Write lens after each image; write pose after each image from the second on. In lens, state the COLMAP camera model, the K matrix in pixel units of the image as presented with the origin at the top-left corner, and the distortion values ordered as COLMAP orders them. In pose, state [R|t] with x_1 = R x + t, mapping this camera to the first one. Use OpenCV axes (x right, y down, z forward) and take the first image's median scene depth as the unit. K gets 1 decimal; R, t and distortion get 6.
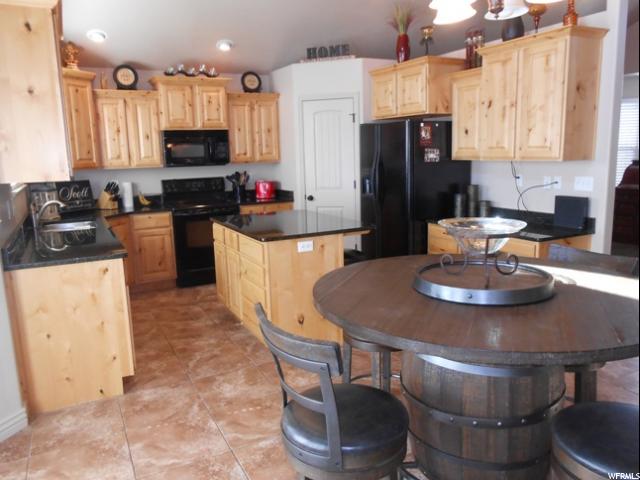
lens RADIAL K [[498.2, 0, 317.0], [0, 498.2, 238.6], [0, 0, 1]] dist [-0.035296, 0.056996]
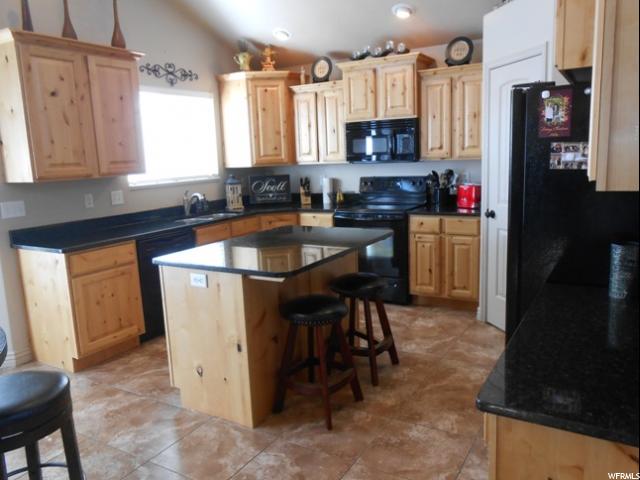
lens RADIAL K [[498.2, 0, 320.7], [0, 498.2, 234.9], [0, 0, 1]] dist [-0.035296, 0.056996]
pose [[0.536371, 0.143203, -0.831744, 0.450666], [-0.120696, 0.988386, 0.092338, -0.093784], [0.835307, 0.050860, 0.547426, 0.470603]]
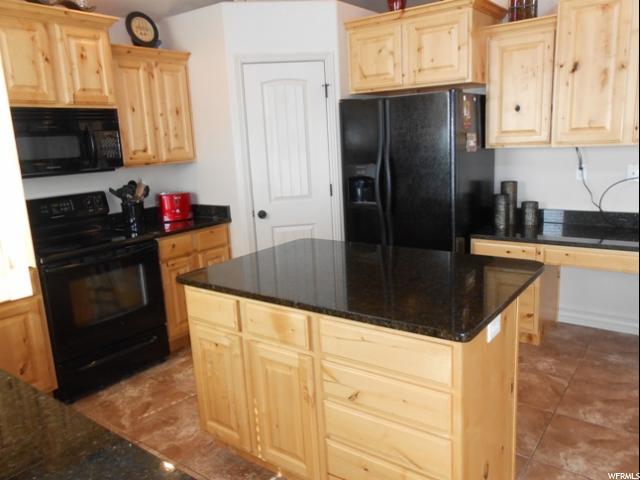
lens RADIAL K [[498.2, 0, 317.6], [0, 498.2, 238.0], [0, 0, 1]] dist [-0.035296, 0.056996]
pose [[0.898623, -0.104788, 0.426025, -0.242789], [0.101525, 0.994367, 0.030433, -0.067668], [-0.426814, 0.015905, 0.904200, 0.404767]]
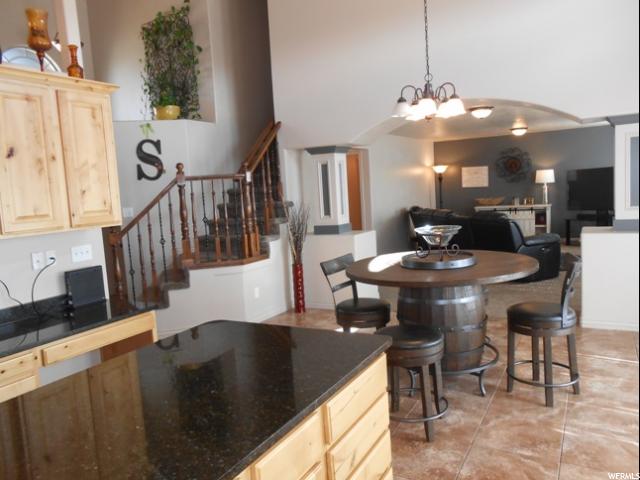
lens RADIAL K [[498.2, 0, 320.0], [0, 498.2, 239.7], [0, 0, 1]] dist [-0.035296, 0.056996]
pose [[-0.555366, -0.028717, 0.831110, -0.336195], [0.219164, 0.959018, 0.179586, -0.146885], [-0.802207, 0.281885, -0.526312, 0.818147]]
